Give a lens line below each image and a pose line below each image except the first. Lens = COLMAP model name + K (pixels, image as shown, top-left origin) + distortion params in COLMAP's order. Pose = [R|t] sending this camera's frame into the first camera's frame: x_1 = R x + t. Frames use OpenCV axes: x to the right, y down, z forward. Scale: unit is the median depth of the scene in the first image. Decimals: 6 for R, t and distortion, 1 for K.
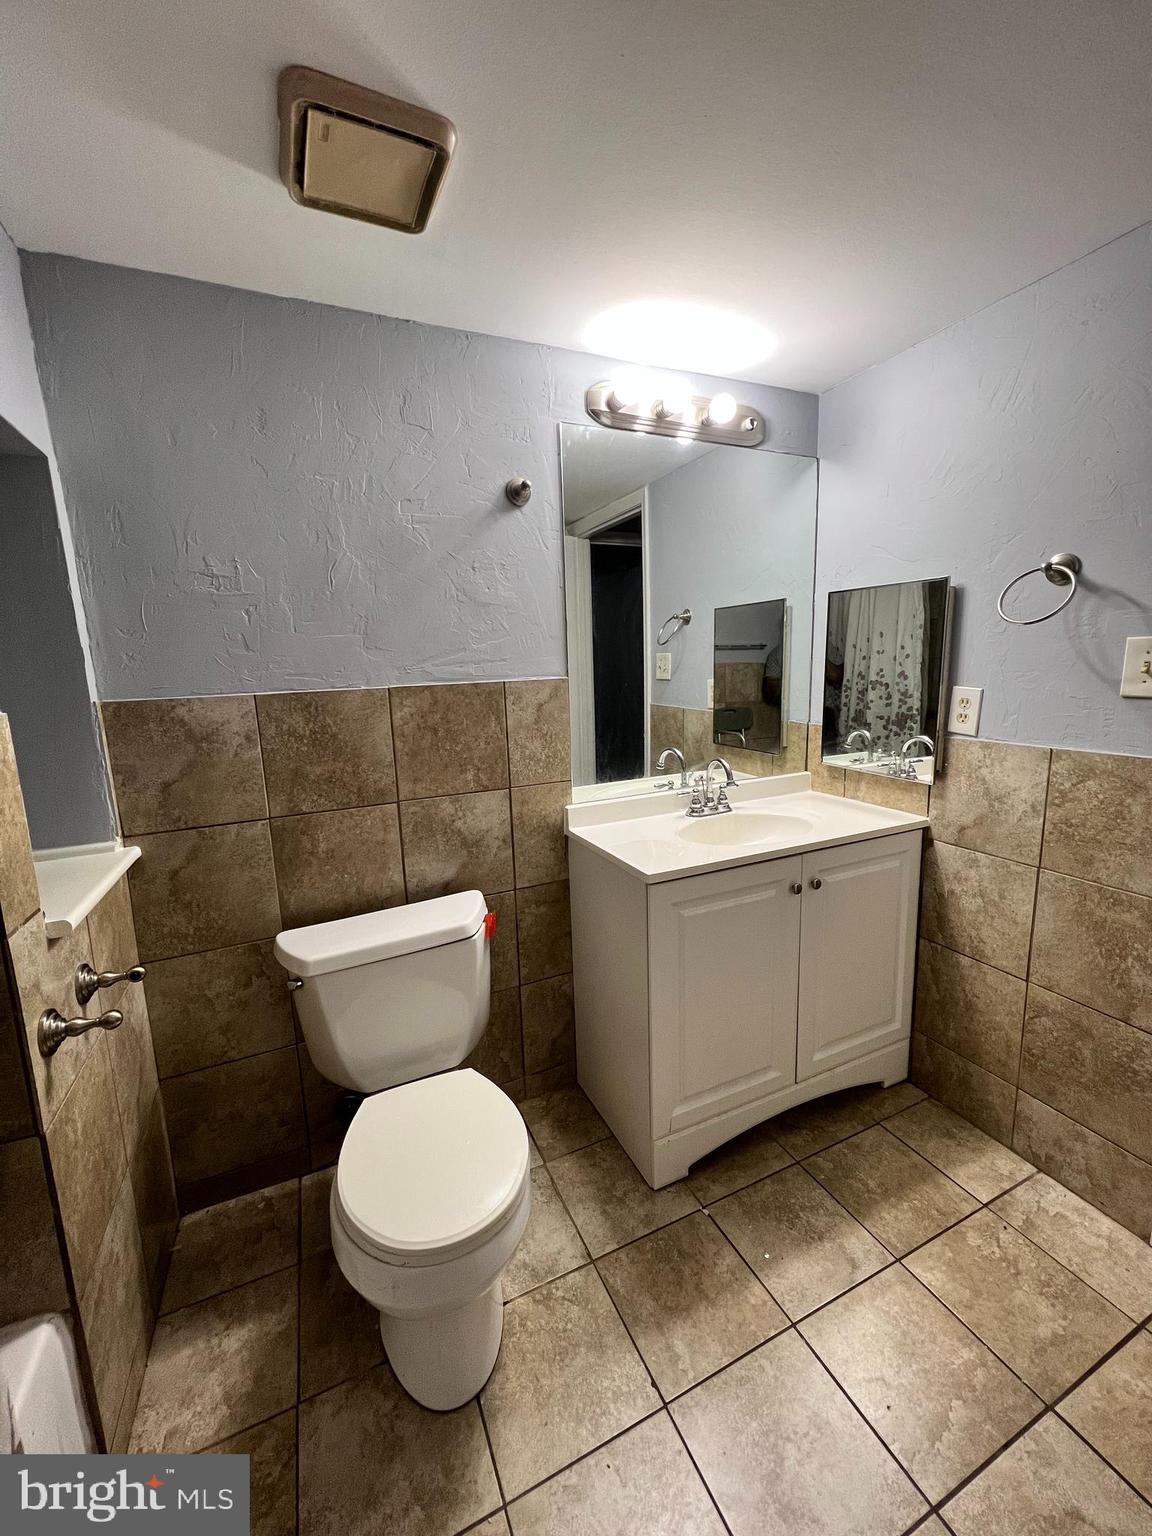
lens RADIAL K [[615.9, 0, 579.4], [0, 615.9, 759.7], [0, 0, 1]] dist [-0.001426, 0.000867]
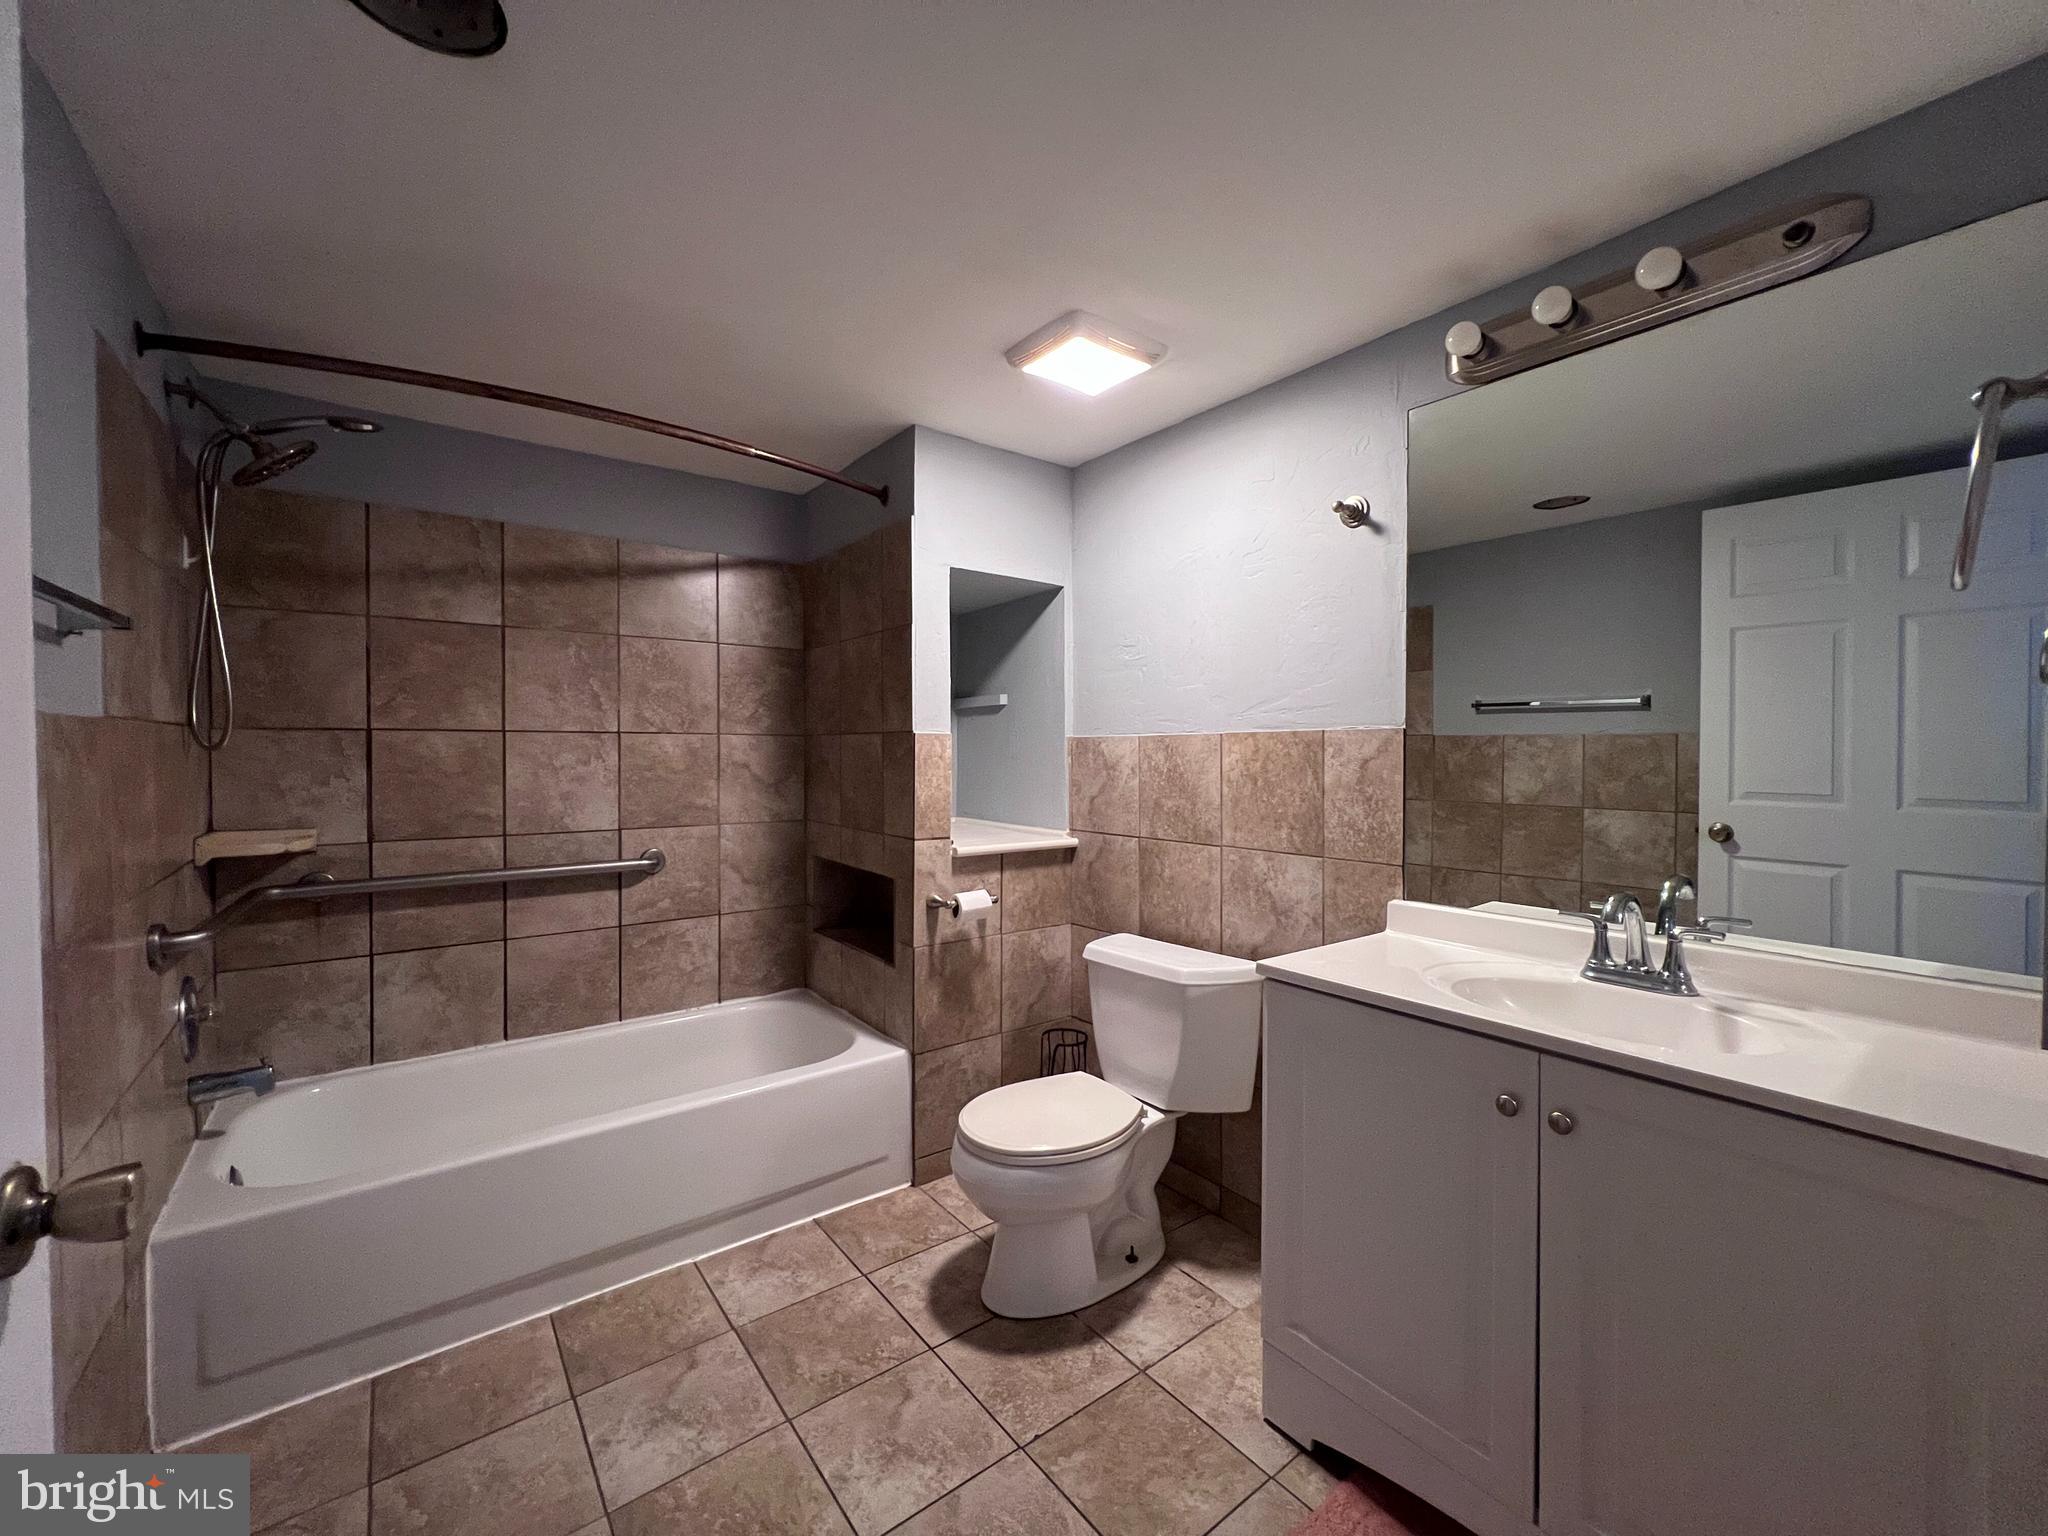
lens RADIAL K [[821.9, 0, 1025.0], [0, 821.9, 764.8], [0, 0, 1]] dist [0.003241, 0.000412]
pose [[0.214373, 0.042331, -0.975834, 0.949981], [-0.174975, 0.984564, 0.004271, -0.012506], [0.960952, 0.169831, 0.218470, 0.376109]]
